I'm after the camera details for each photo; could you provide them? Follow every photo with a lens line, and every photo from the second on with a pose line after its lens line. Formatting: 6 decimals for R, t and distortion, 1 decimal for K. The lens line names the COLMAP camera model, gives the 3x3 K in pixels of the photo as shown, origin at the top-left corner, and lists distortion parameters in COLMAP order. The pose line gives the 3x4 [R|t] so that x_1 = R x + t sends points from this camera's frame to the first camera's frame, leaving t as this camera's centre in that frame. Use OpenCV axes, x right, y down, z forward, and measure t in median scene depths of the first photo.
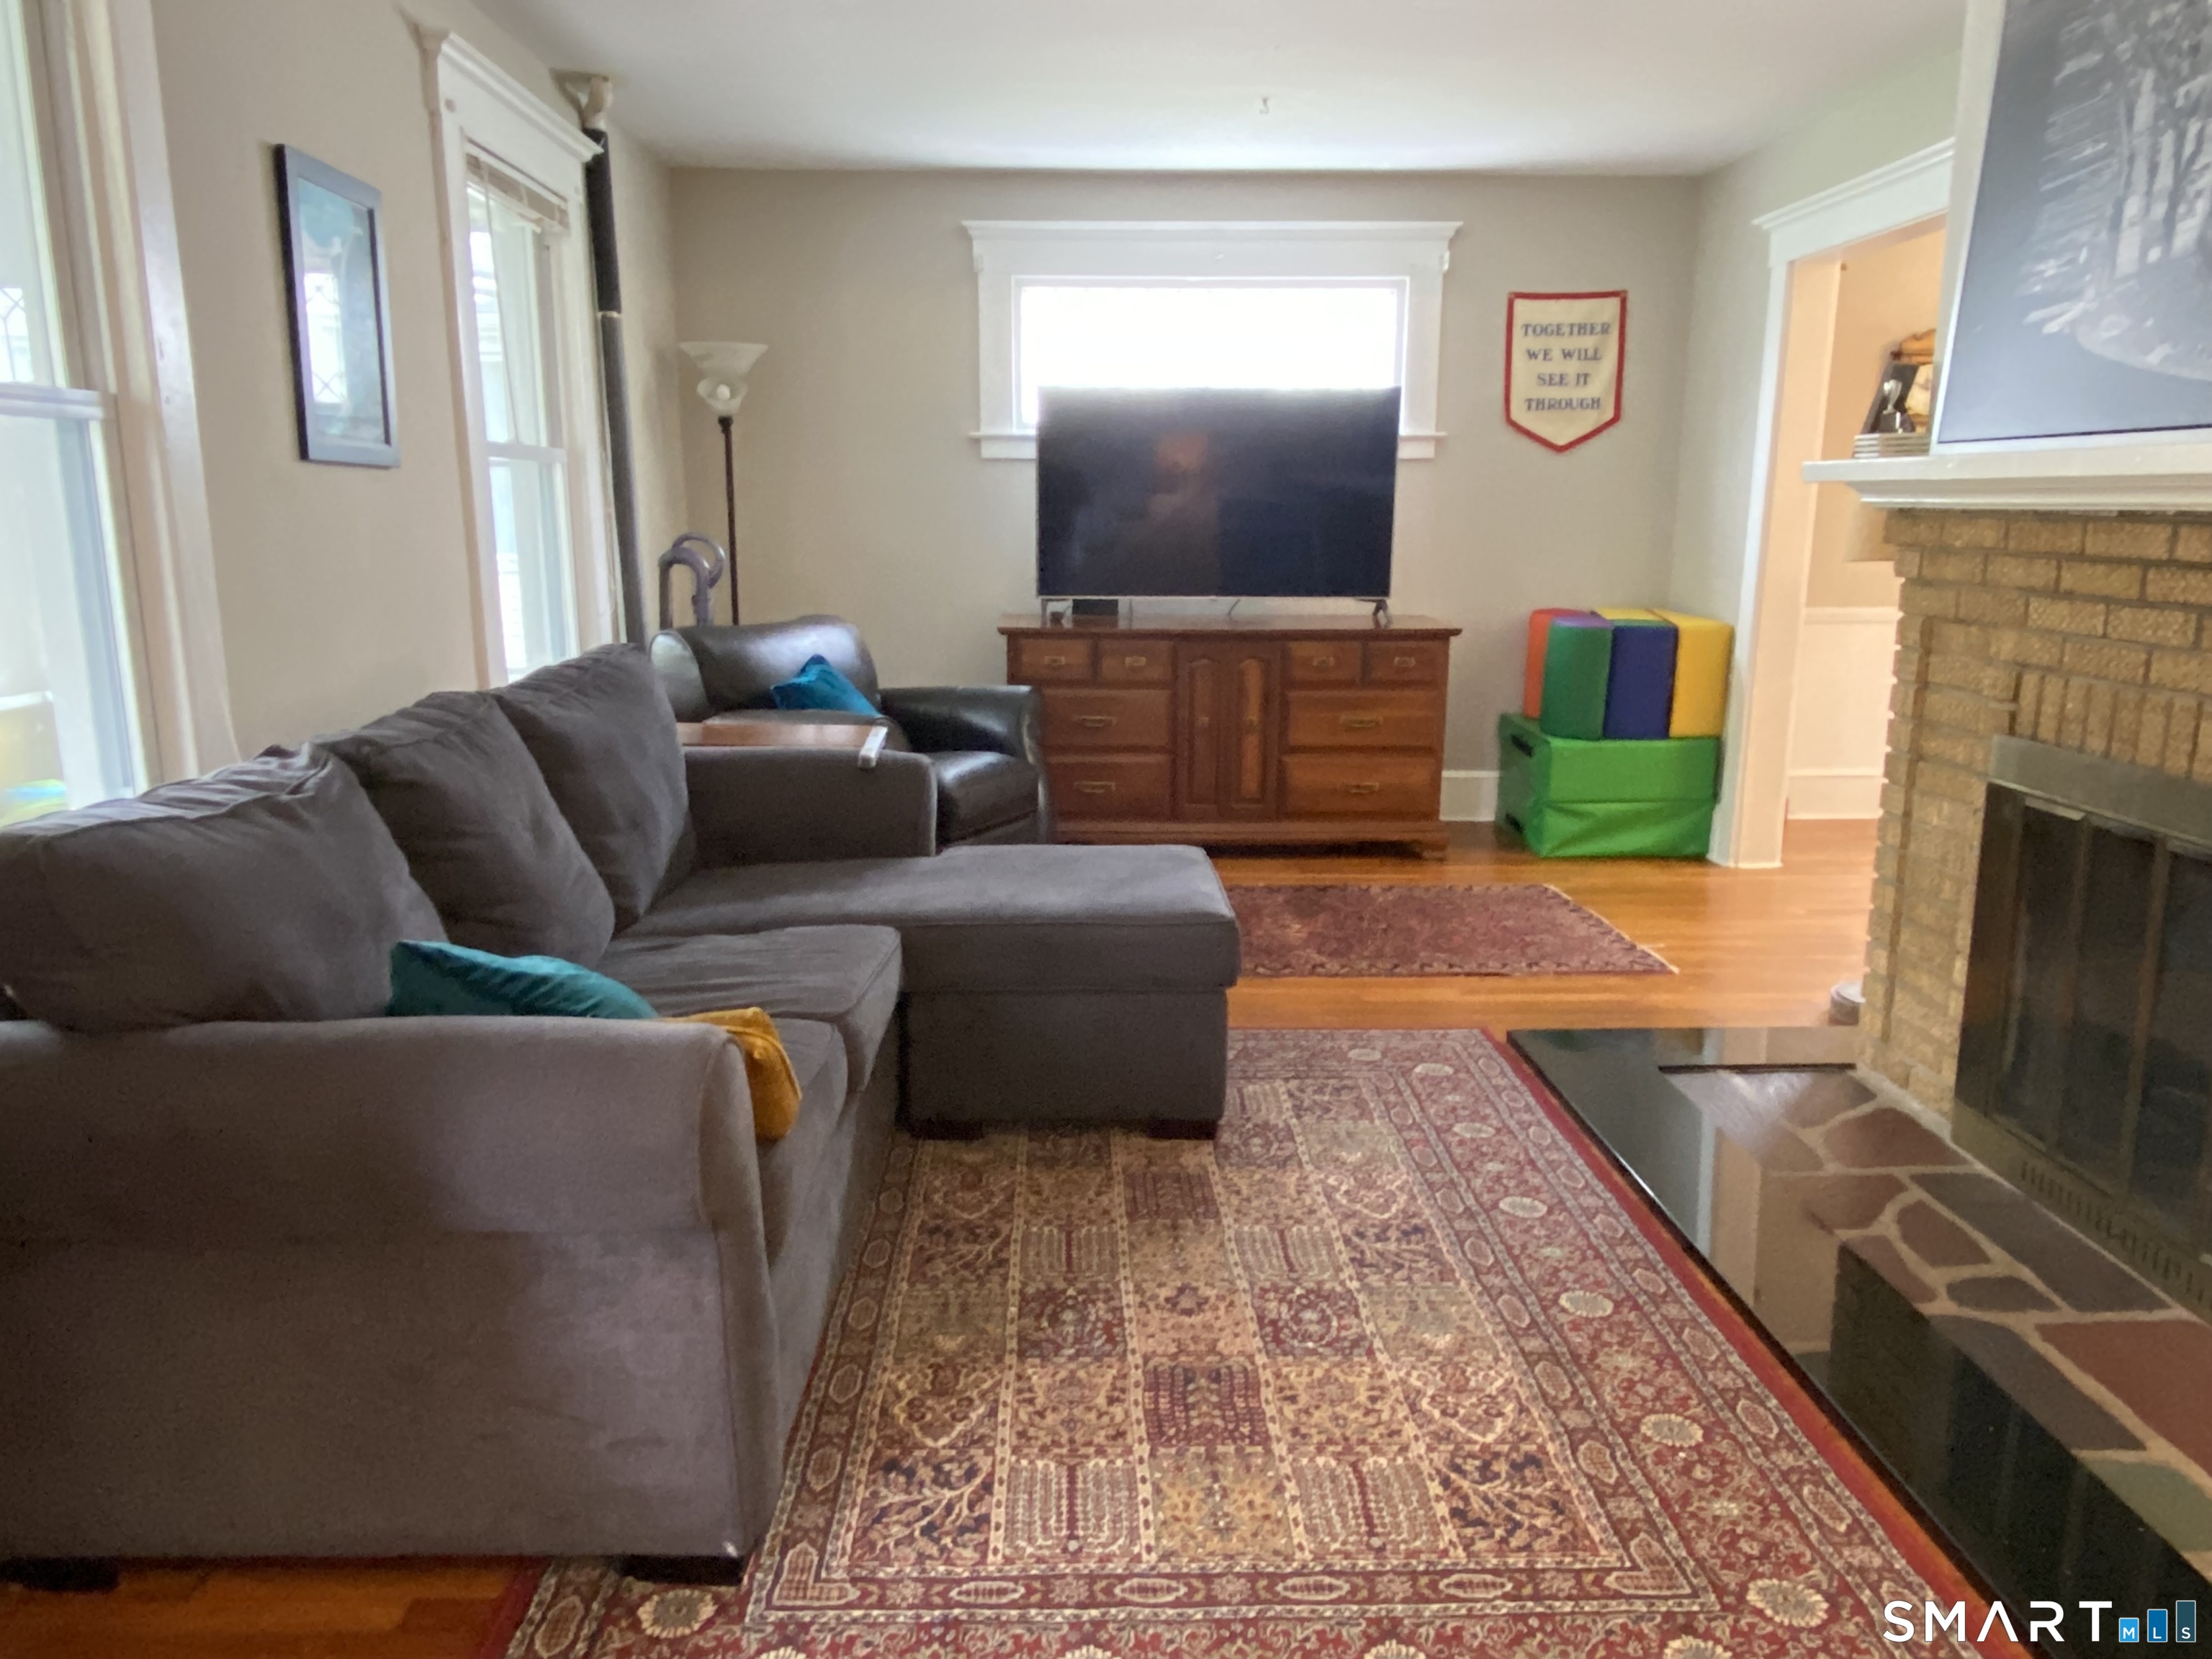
lens RADIAL K [[1539.1, 0, 1092.2], [0, 1539.1, 842.7], [0, 0, 1]] dist [0.059146, -0.060741]
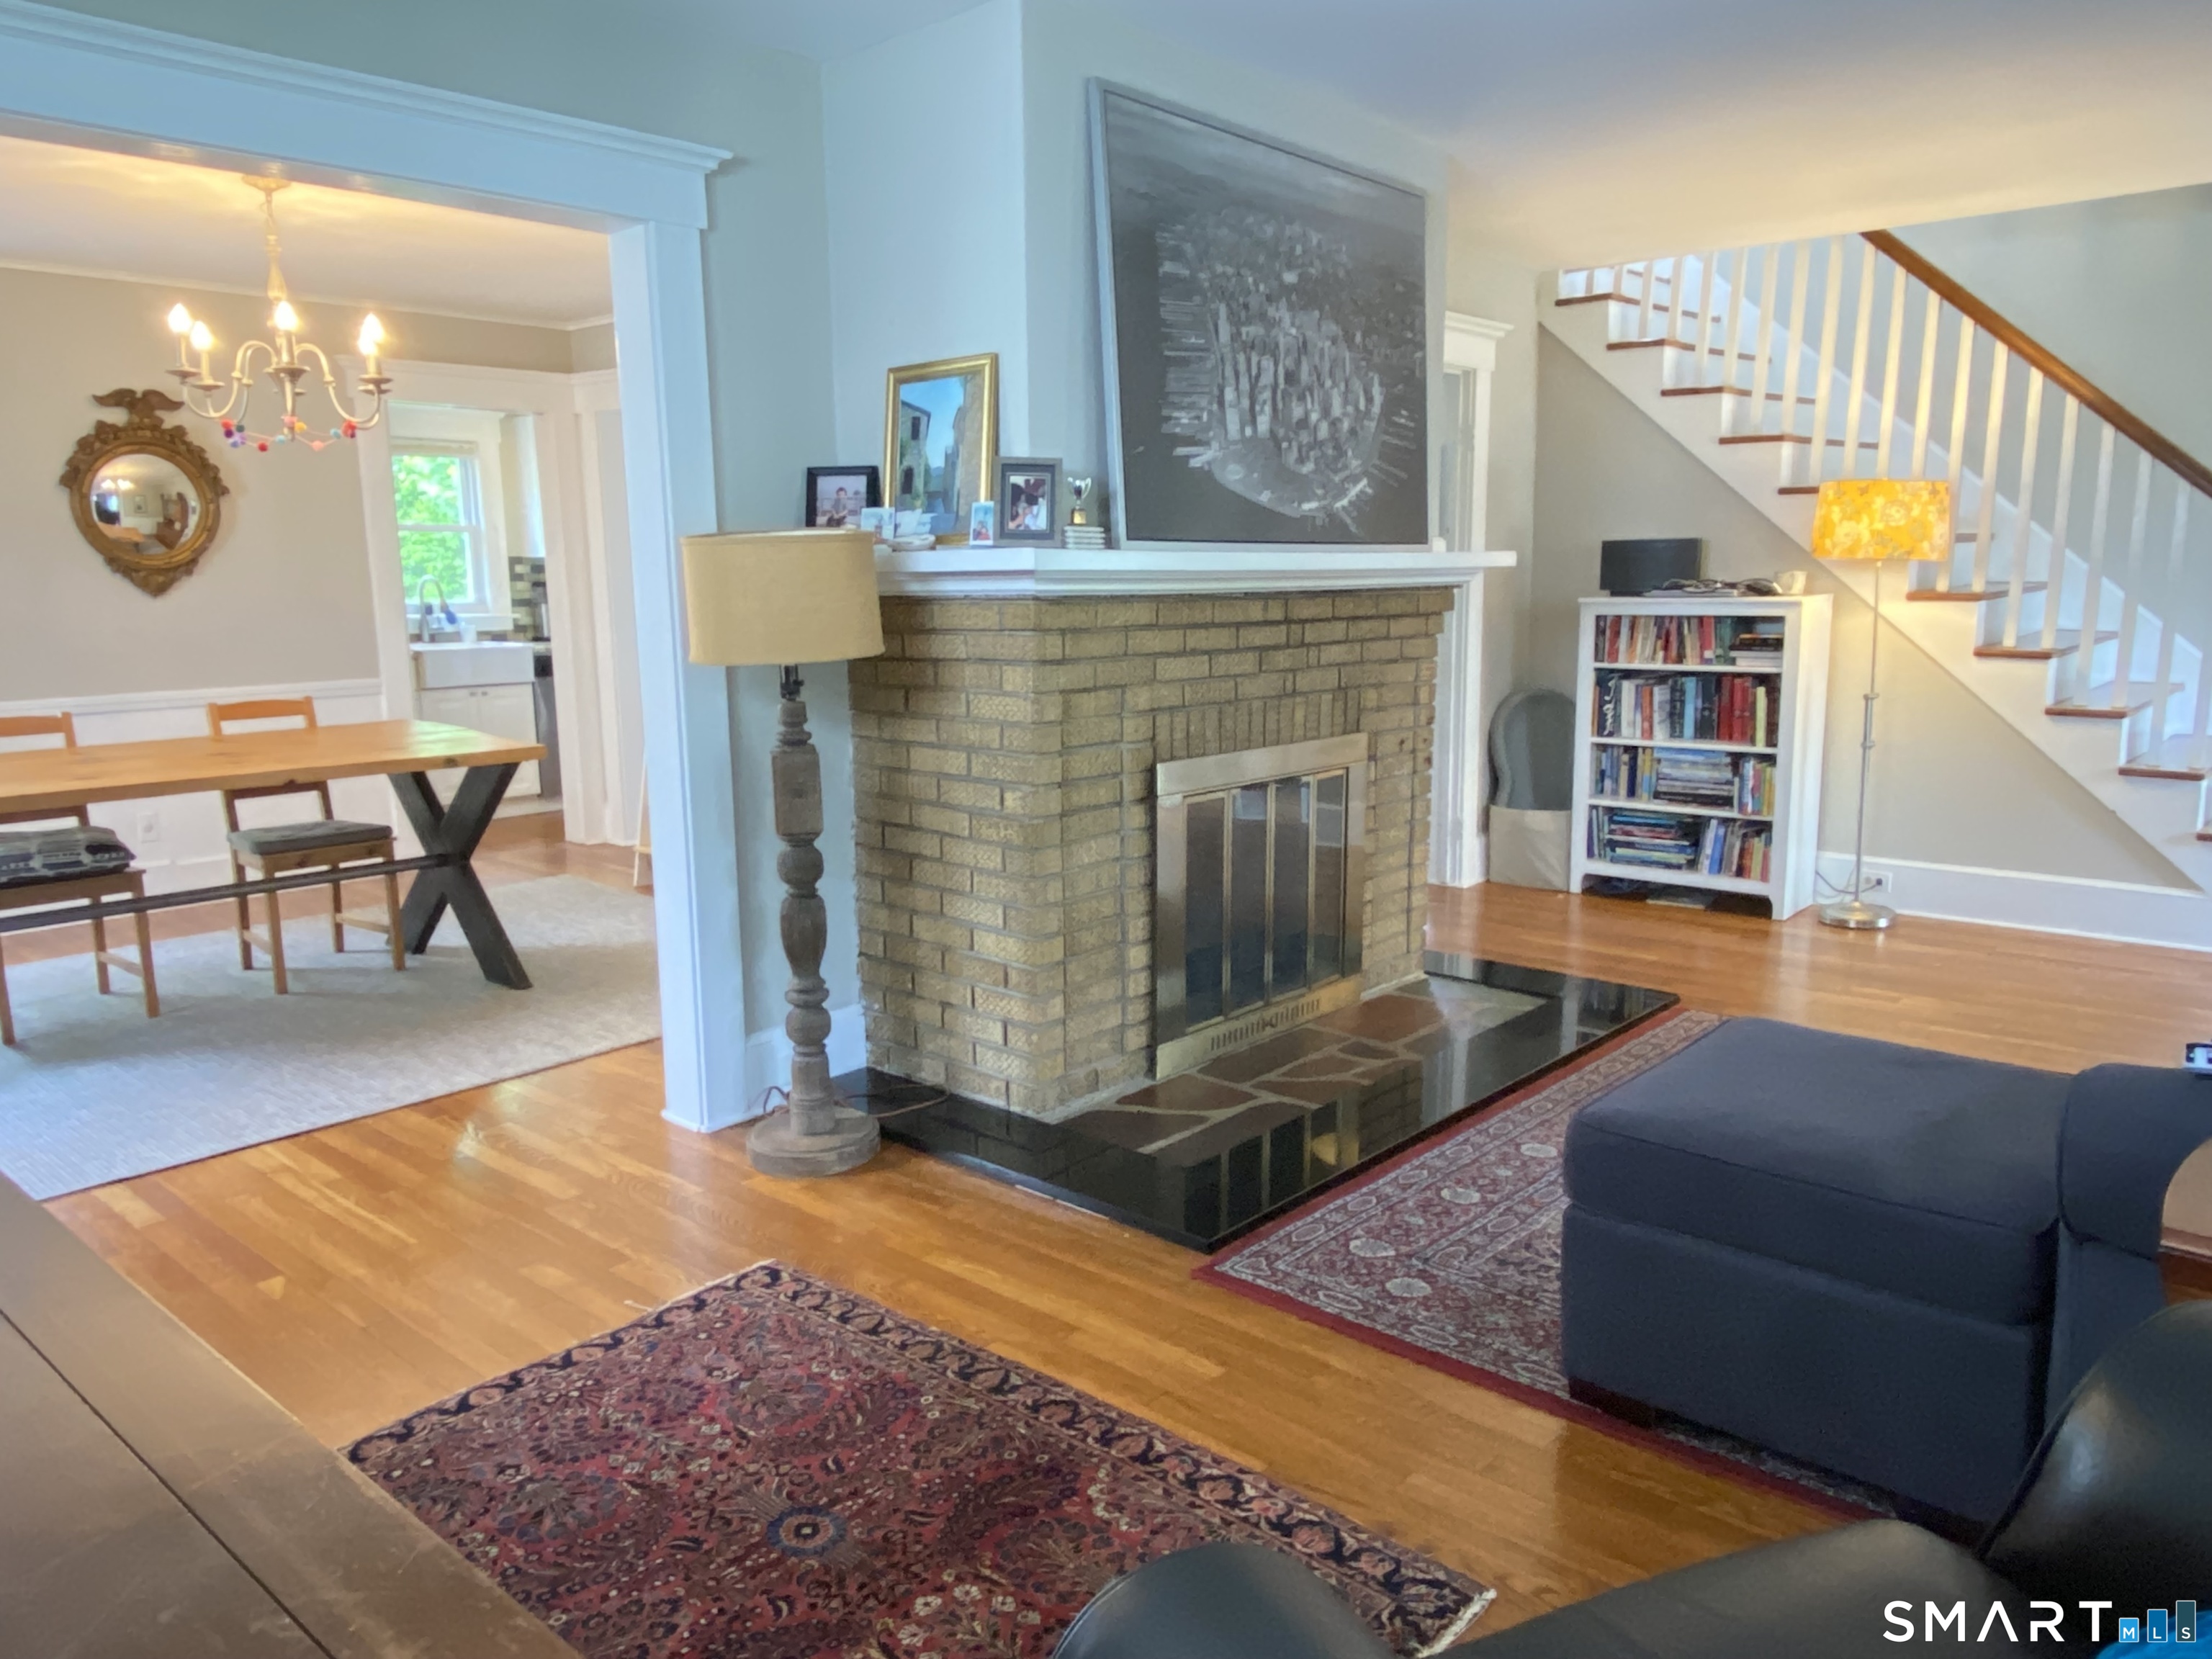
lens RADIAL K [[1539.1, 0, 1092.2], [0, 1539.1, 842.7], [0, 0, 1]] dist [0.059146, -0.060741]
pose [[-0.728355, -0.108660, 0.676529, -0.291420], [0.156391, 0.934922, 0.318533, -0.477398], [-0.667114, 0.337808, -0.663962, 2.138534]]
